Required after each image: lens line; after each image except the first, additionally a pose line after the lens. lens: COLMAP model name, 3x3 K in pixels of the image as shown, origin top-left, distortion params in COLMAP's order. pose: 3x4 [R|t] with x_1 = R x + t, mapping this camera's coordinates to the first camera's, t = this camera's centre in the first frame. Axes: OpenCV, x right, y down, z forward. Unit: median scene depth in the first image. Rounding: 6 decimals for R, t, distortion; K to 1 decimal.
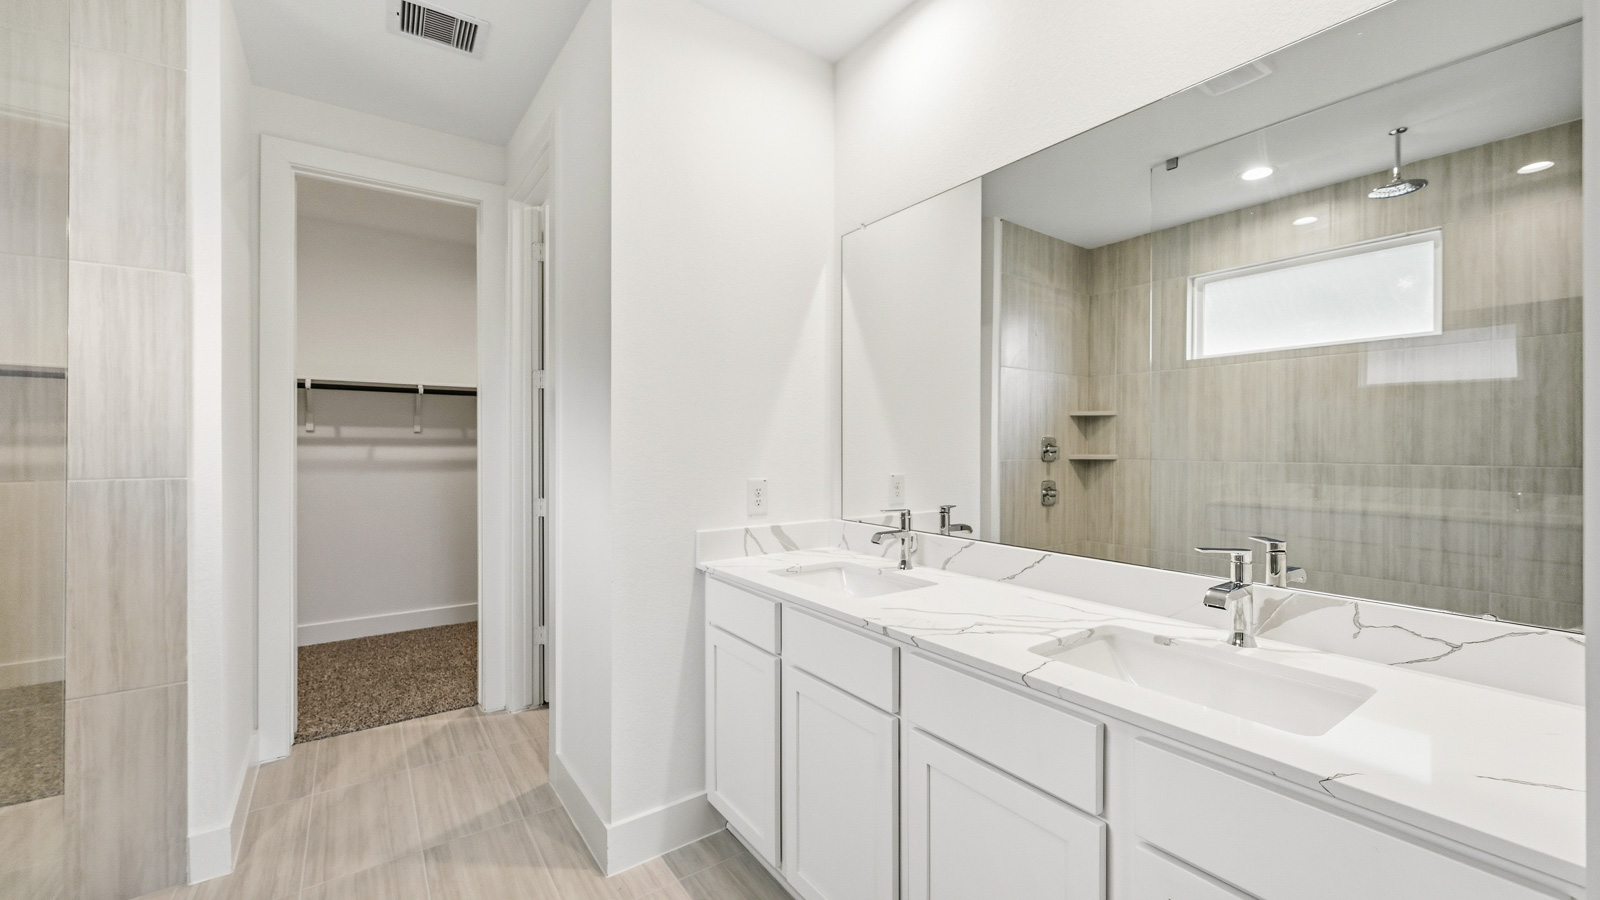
lens RADIAL K [[631.7, 0, 801.0], [0, 631.7, 442.9], [0, 0, 1]] dist [0.000329, -0.000111]
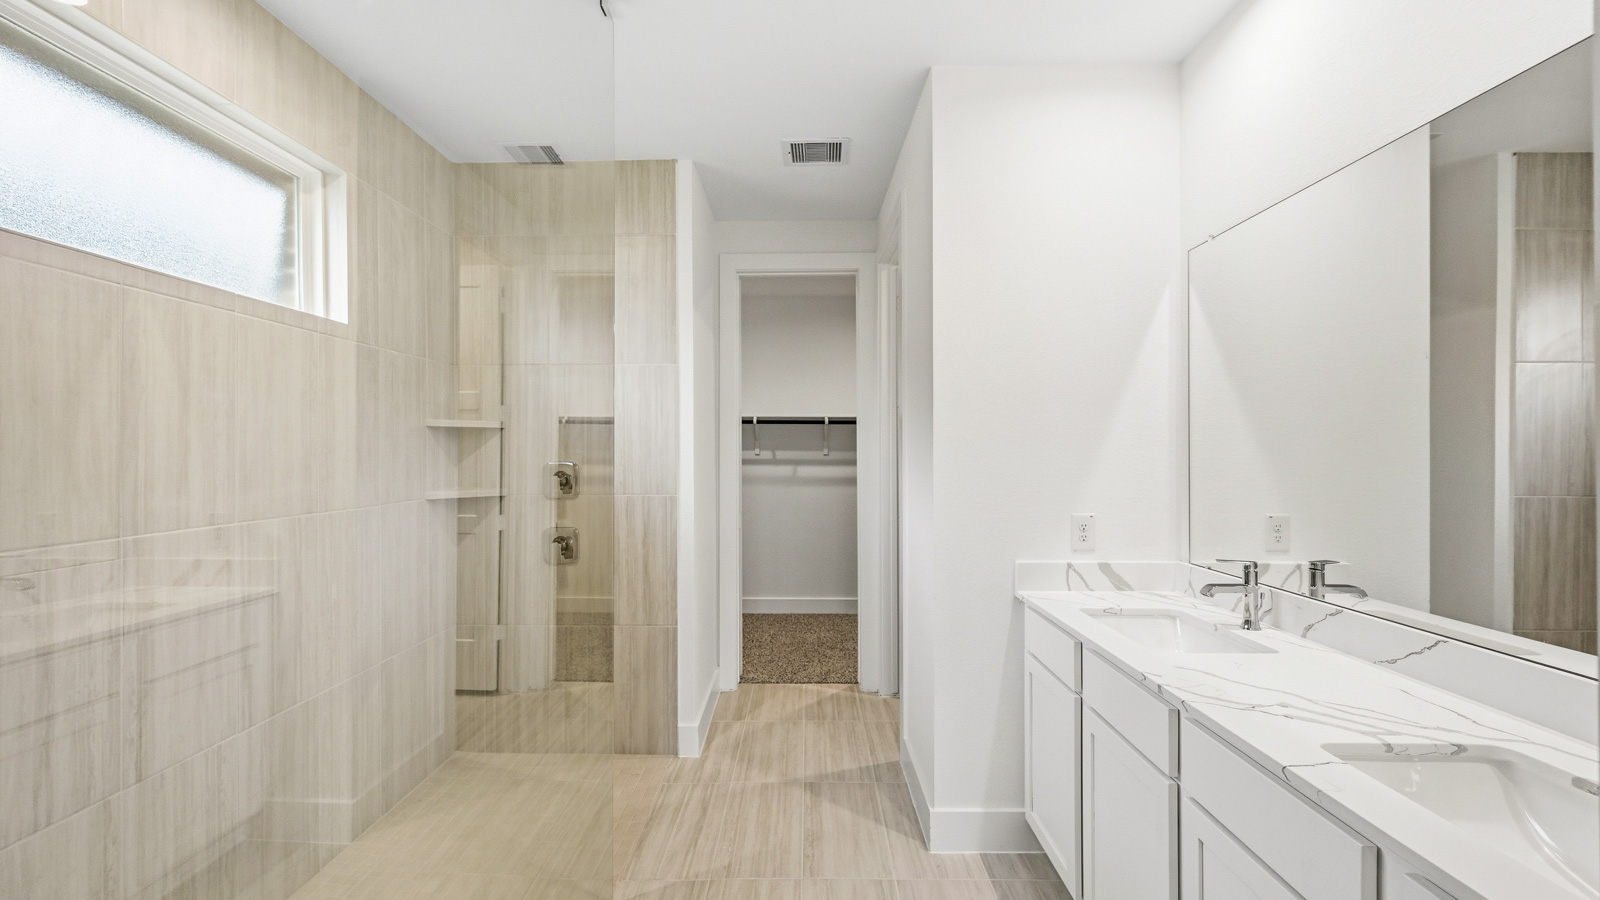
lens RADIAL K [[635.8, 0, 796.2], [0, 635.8, 452.0], [0, 0, 1]] dist [0.000316, 0.000090]
pose [[0.805091, -0.001427, -0.593149, 0.168516], [0.002051, 0.999998, 0.000379, -0.043989], [0.593147, -0.001522, 0.805092, -0.075542]]
